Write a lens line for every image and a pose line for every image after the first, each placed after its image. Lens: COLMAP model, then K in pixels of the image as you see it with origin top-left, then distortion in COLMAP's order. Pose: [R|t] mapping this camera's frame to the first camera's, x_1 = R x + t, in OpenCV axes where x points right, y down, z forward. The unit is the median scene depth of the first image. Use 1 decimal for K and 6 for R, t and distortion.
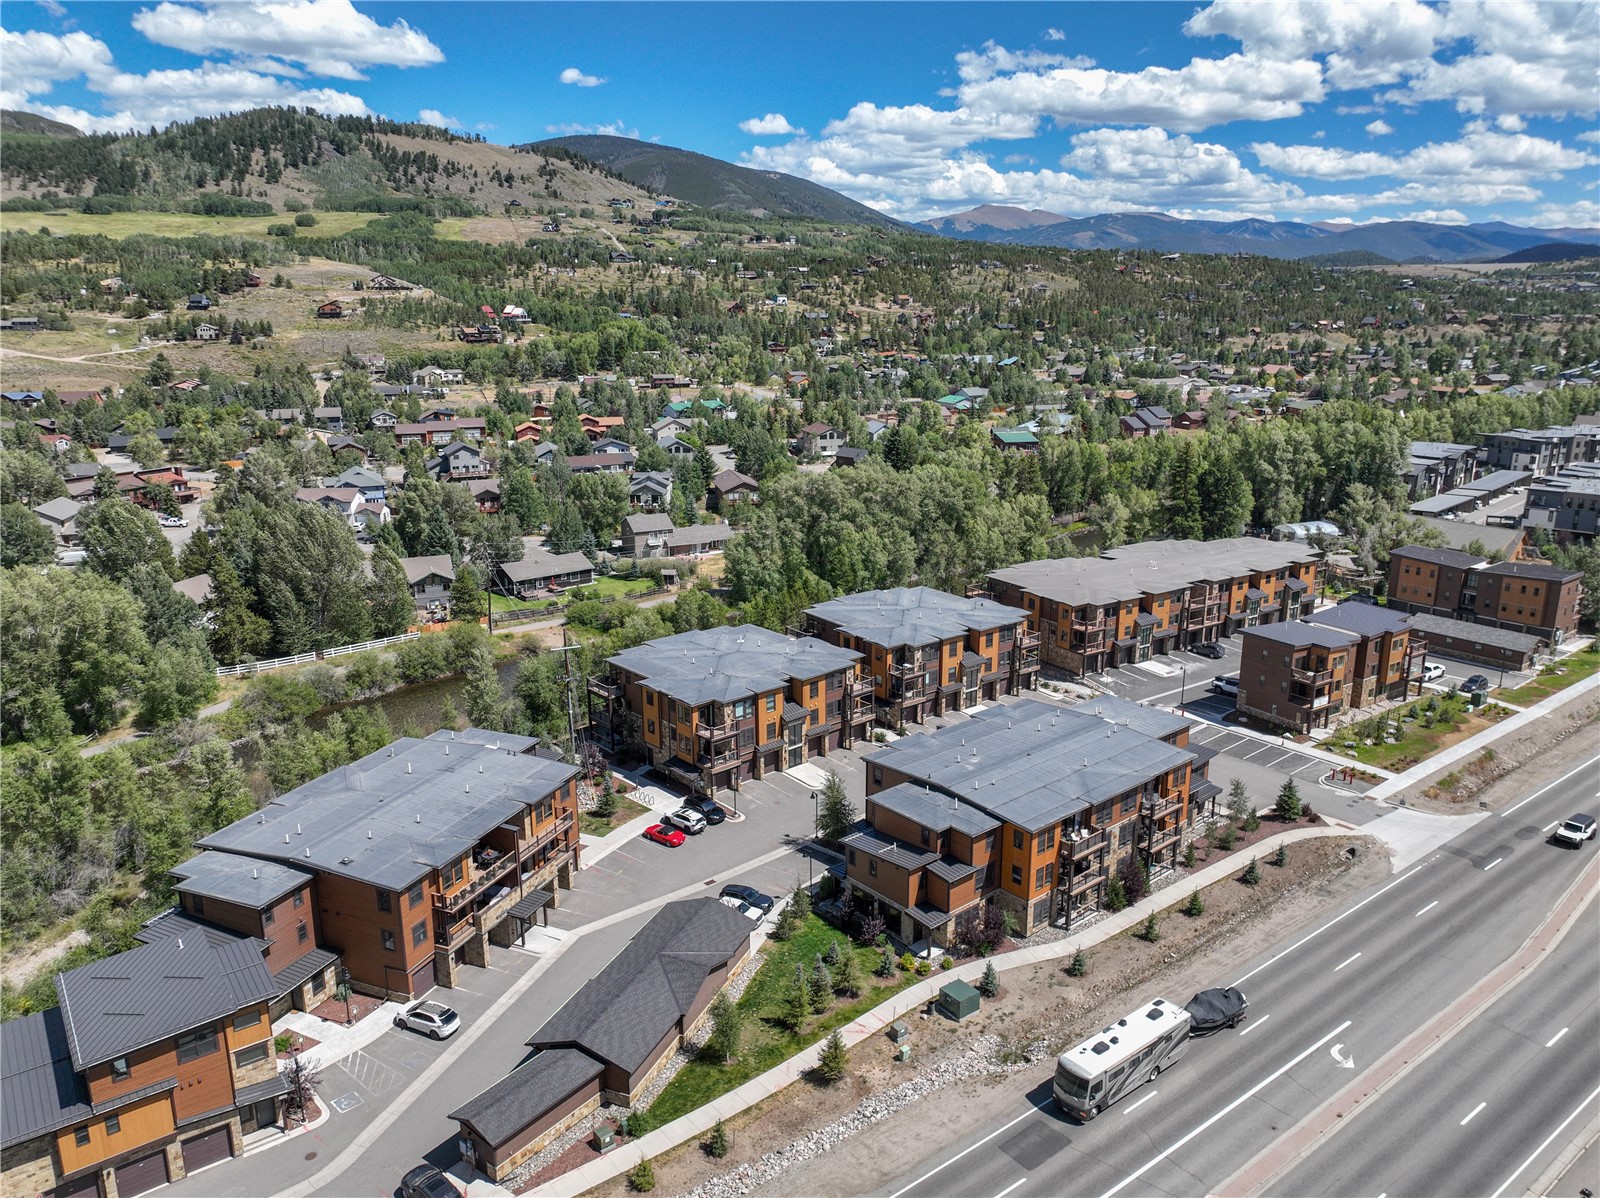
lens RADIAL K [[1149.3, 0, 800.0], [0, 1149.3, 599.0], [0, 0, 1]] dist [-0.003874, 0.023201]
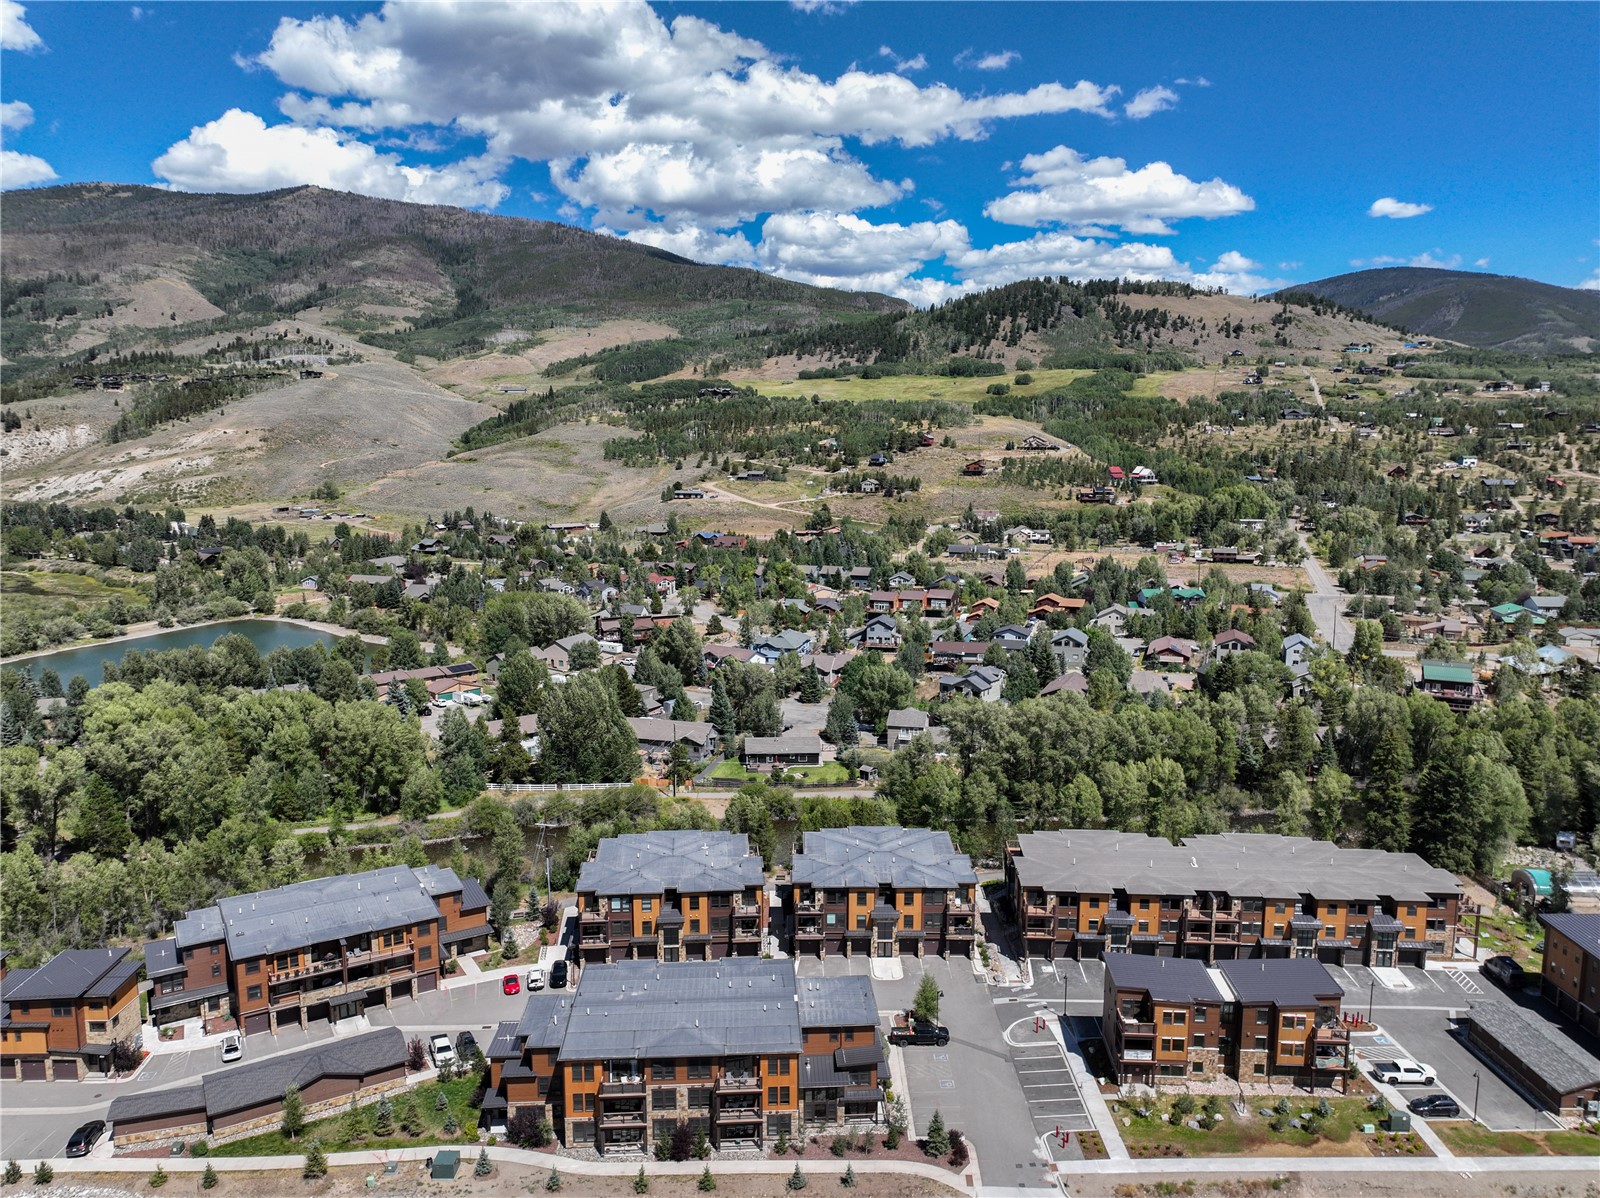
lens RADIAL K [[1138.1, 0, 800.0], [0, 1138.1, 599.0], [0, 0, 1]] dist [-0.004834, 0.019392]
pose [[0.800808, 0.093266, -0.591615, 0.132242], [-0.157669, 0.985786, -0.058014, -0.031106], [0.577795, 0.139737, 0.804131, 0.011510]]
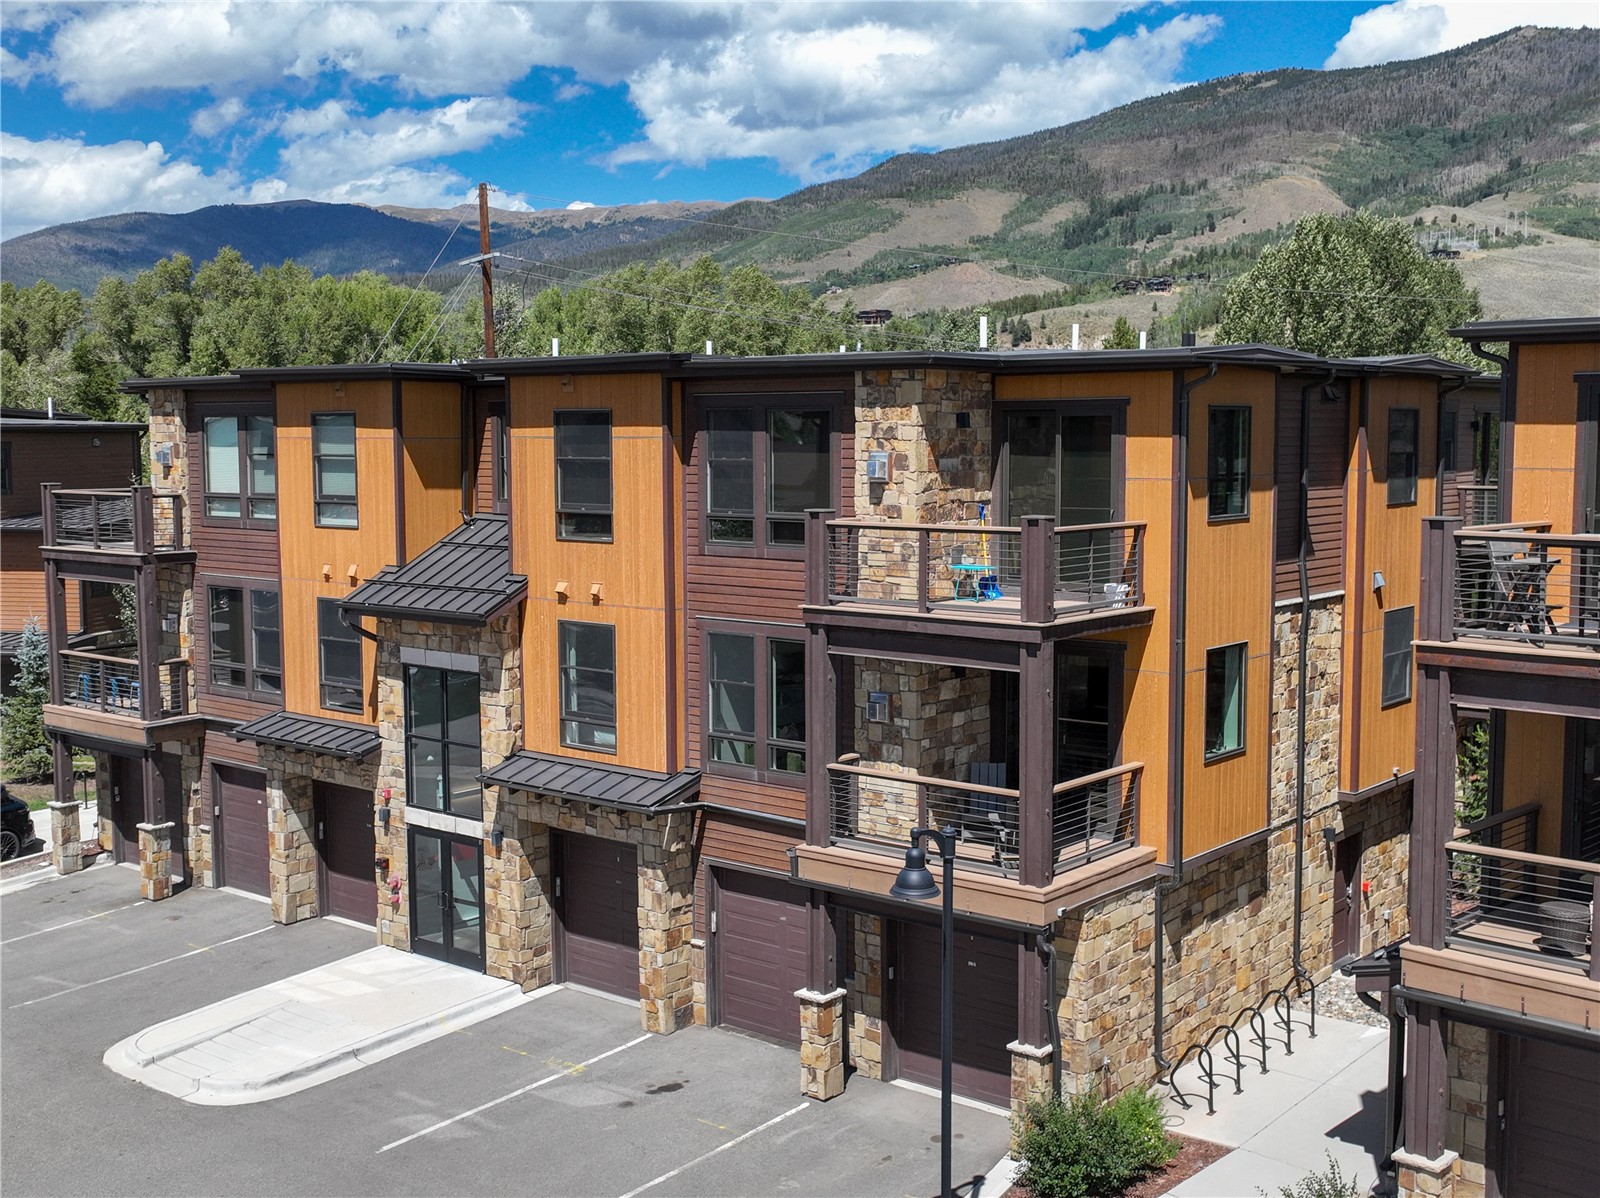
lens RADIAL K [[1808.6, 0, 800.0], [0, 1808.6, 599.0], [0, 0, 1]] dist [-0.002324, 0.005396]
pose [[0.163814, 0.106396, -0.980737, 0.039439], [-0.246459, 0.967055, 0.063745, 0.012628], [0.955208, 0.231269, 0.184640, 0.169170]]
